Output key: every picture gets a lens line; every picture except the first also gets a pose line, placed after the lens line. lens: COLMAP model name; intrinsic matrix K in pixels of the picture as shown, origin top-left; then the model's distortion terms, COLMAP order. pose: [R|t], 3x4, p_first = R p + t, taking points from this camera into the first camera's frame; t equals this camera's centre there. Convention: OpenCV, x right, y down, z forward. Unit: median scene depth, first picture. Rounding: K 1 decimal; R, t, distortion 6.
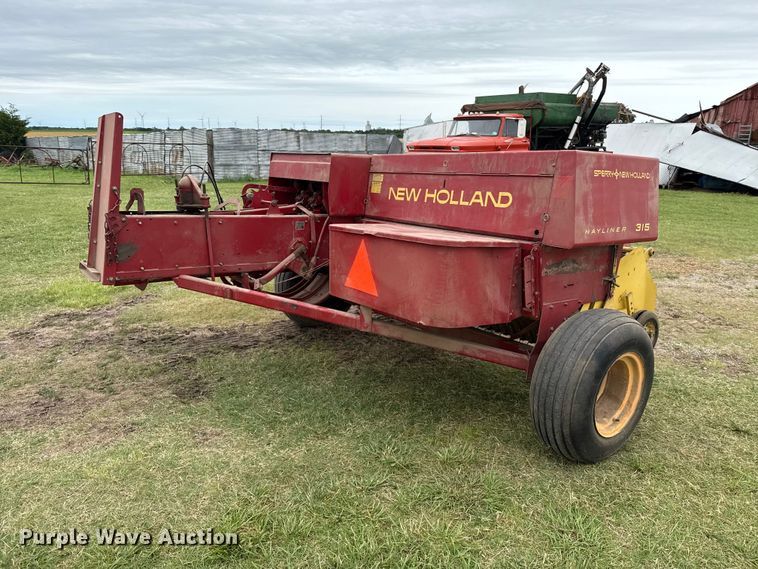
lens RADIAL K [[539.4, 0, 379.0], [0, 539.4, 284.5], [0, 0, 1]] dist [0.066239, -0.094281]
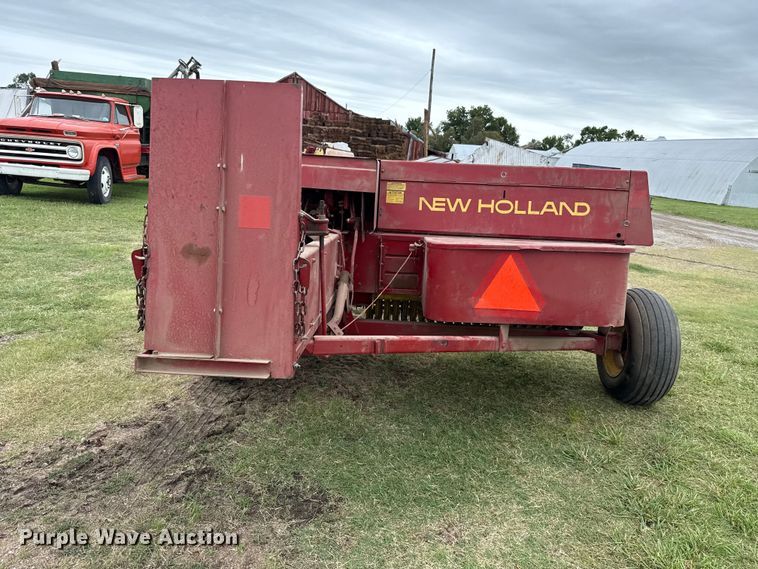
lens RADIAL K [[540.6, 0, 390.0], [0, 540.6, 282.1], [0, 0, 1]] dist [0.060626, -0.089413]
pose [[0.623573, -0.139730, 0.769176, -0.204832], [0.130408, 0.988703, 0.073887, -0.030665], [-0.770812, 0.054233, 0.634751, 0.126750]]
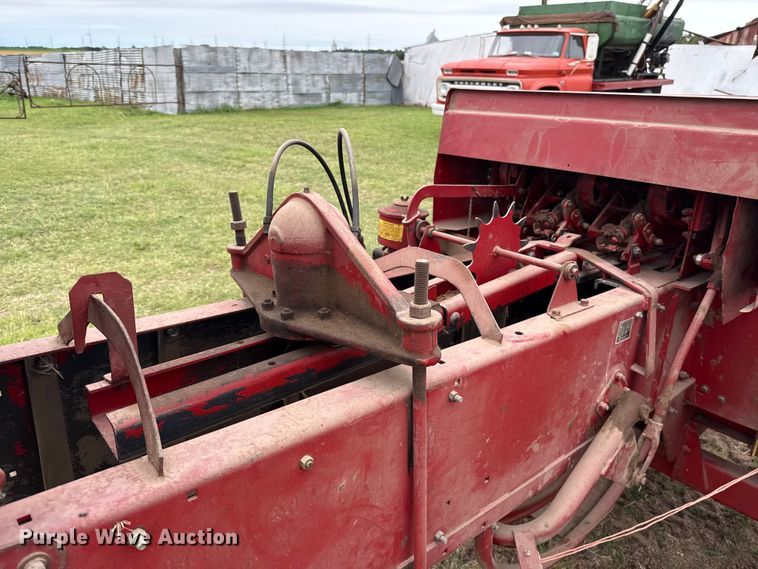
lens RADIAL K [[548.9, 0, 379.0], [0, 548.9, 278.8], [0, 0, 1]] dist [0.004674, -0.009256]
pose [[0.998405, -0.012192, 0.055133, -0.087621], [0.005780, 0.993350, 0.114988, -0.050872], [-0.056168, -0.114485, 0.991836, 0.199520]]
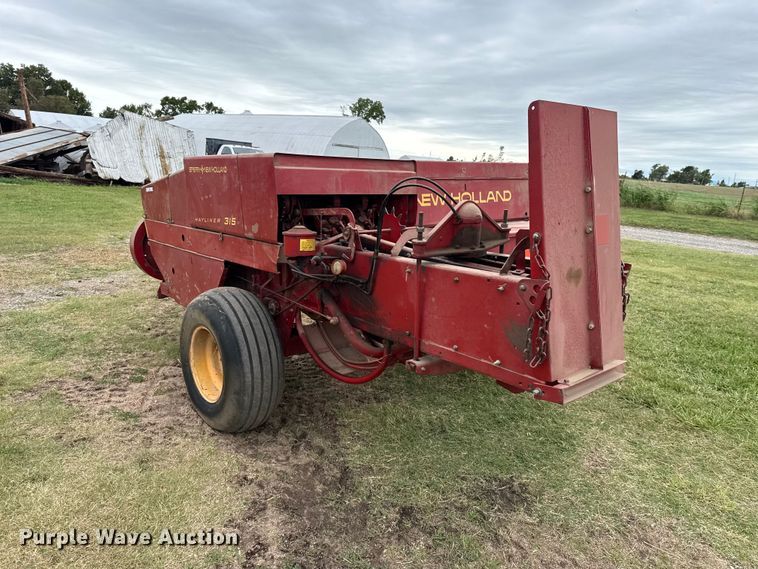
lens RADIAL K [[539.4, 0, 379.0], [0, 539.4, 284.5], [0, 0, 1]] dist [0.066239, -0.094281]
pose [[-0.064473, -0.239428, 0.968771, -0.262117], [0.182313, 0.951626, 0.247324, -0.076224], [-0.981124, 0.192565, -0.017704, 0.305299]]
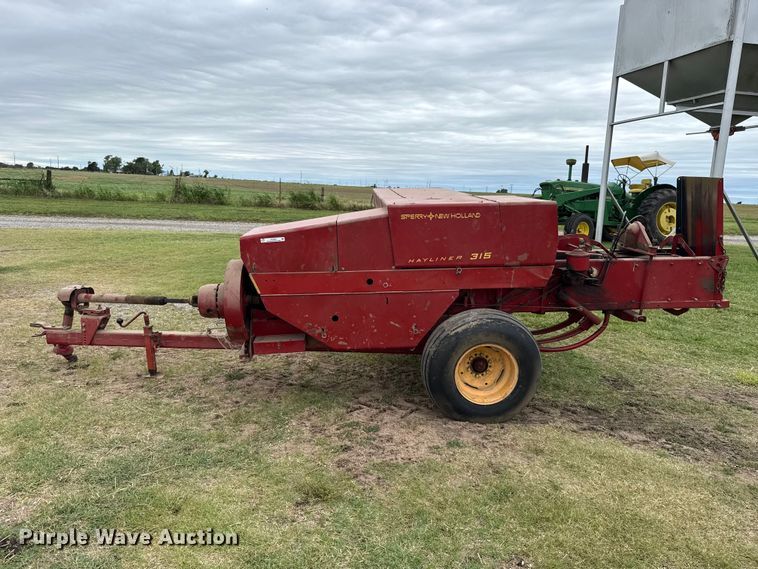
lens RADIAL K [[539.4, 0, 379.0], [0, 539.4, 284.5], [0, 0, 1]] dist [0.066239, -0.094281]
pose [[-0.840912, -0.151652, 0.519489, -0.136613], [0.075935, 0.917371, 0.390723, -0.156535], [-0.535818, 0.368011, -0.759913, 0.603260]]
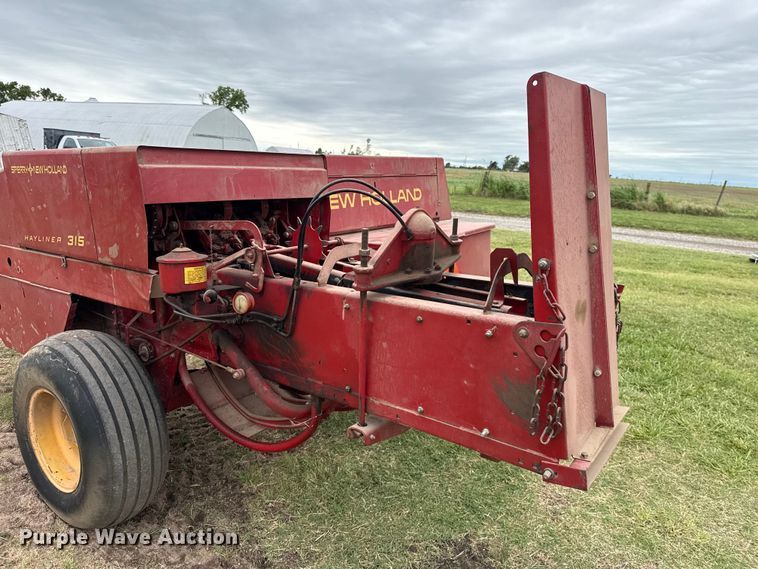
lens RADIAL K [[540.4, 0, 374.7], [0, 540.4, 287.4], [0, 0, 1]] dist [0.069760, -0.101265]
pose [[-0.288974, -0.246890, 0.924954, -0.214065], [0.175146, 0.936232, 0.304620, -0.077831], [-0.941179, 0.250029, -0.227305, 0.313419]]
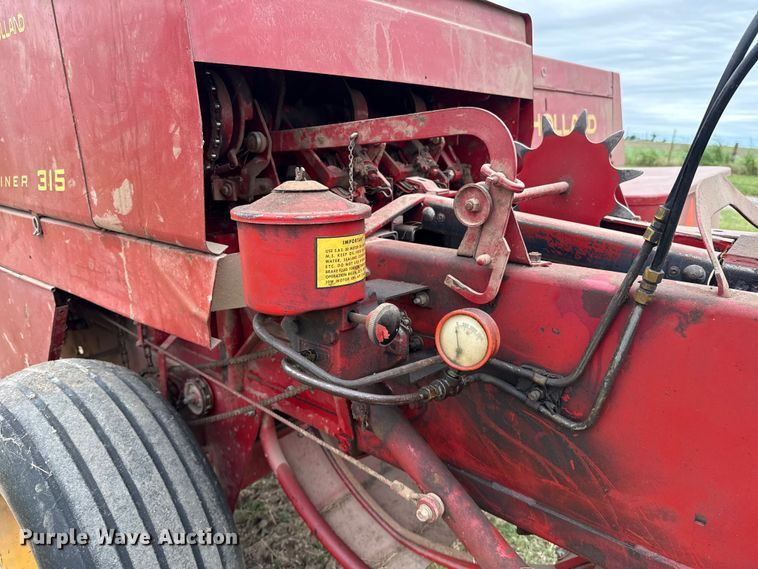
lens RADIAL K [[539.4, 0, 379.0], [0, 539.4, 284.5], [0, 0, 1]] dist [0.066239, -0.094281]
pose [[-0.228072, -0.295648, 0.927672, -0.119999], [0.190660, 0.920775, 0.340325, -0.060590], [-0.954794, 0.254489, -0.153634, 0.328284]]
